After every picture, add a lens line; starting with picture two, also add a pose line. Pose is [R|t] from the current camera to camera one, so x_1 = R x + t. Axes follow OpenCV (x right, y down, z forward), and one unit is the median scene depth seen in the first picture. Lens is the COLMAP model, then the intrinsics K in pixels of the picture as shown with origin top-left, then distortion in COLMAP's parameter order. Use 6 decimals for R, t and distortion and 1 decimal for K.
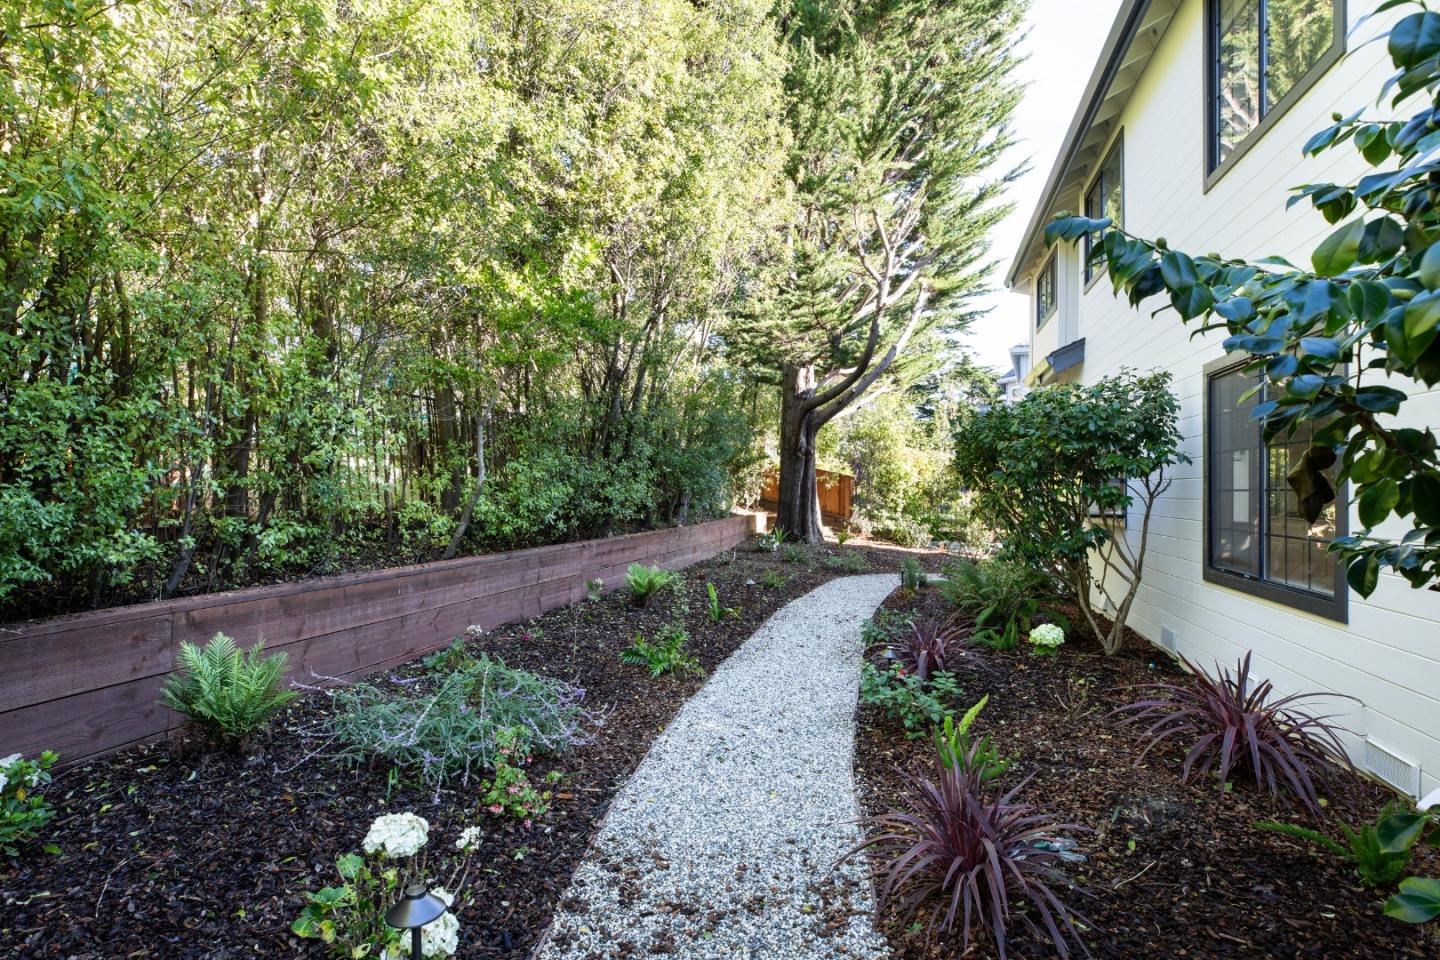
lens RADIAL K [[752.7, 0, 728.7], [0, 752.7, 465.7], [0, 0, 1]] dist [-0.007012, 0.002439]
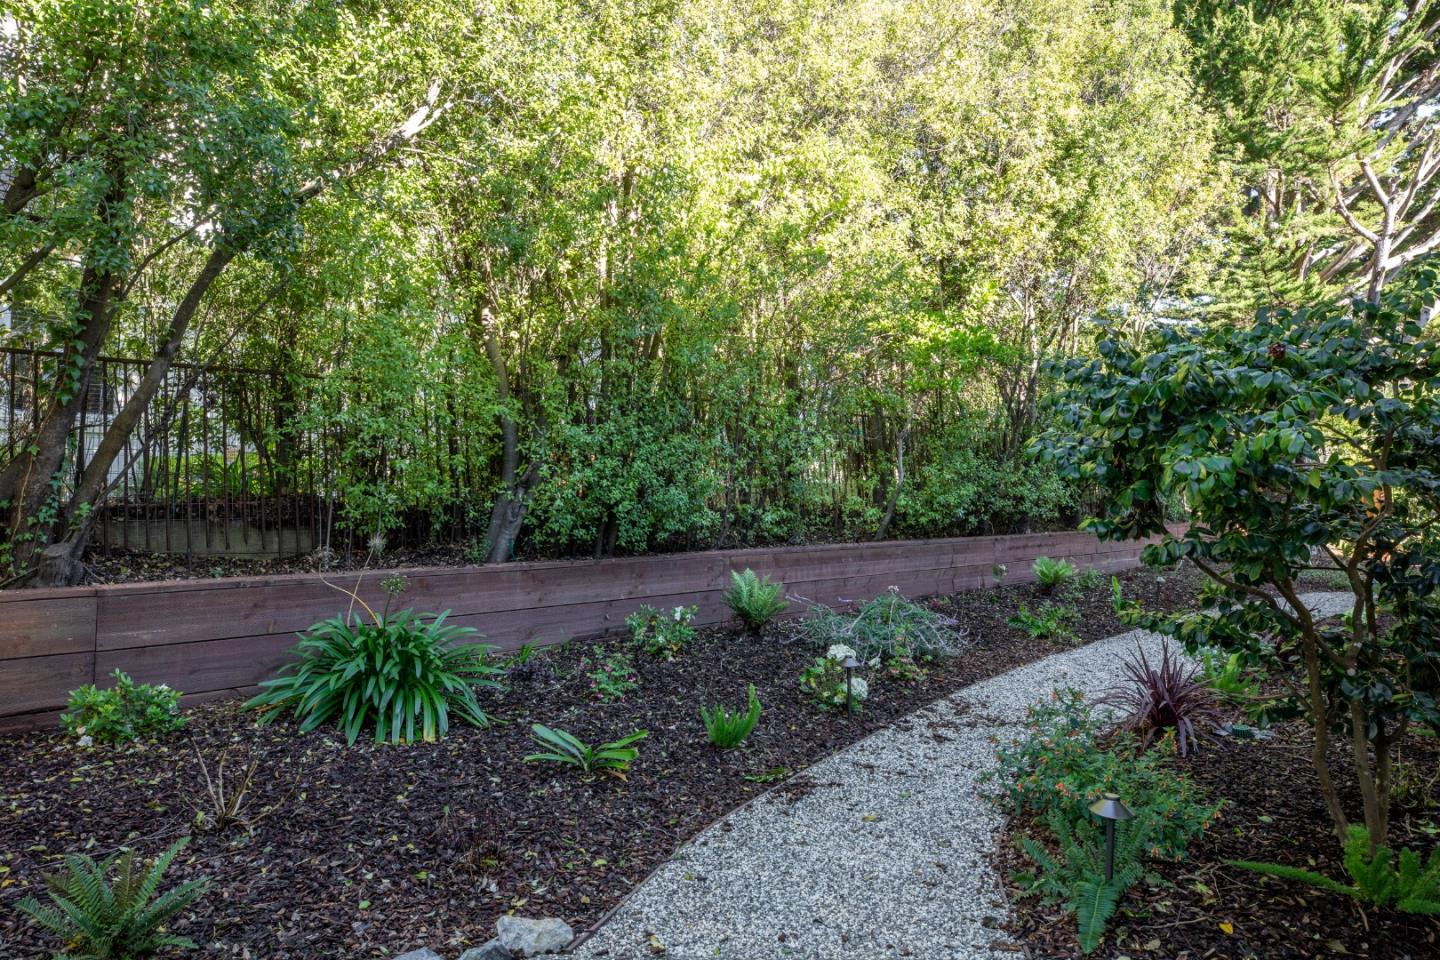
lens RADIAL K [[752.7, 0, 717.7], [0, 752.7, 473.3], [0, 0, 1]] dist [-0.007012, 0.002439]
pose [[0.837327, -0.005494, -0.546674, 0.099497], [0.011553, 0.999904, 0.007648, -0.006601], [0.546580, -0.012720, 0.837310, -0.222890]]
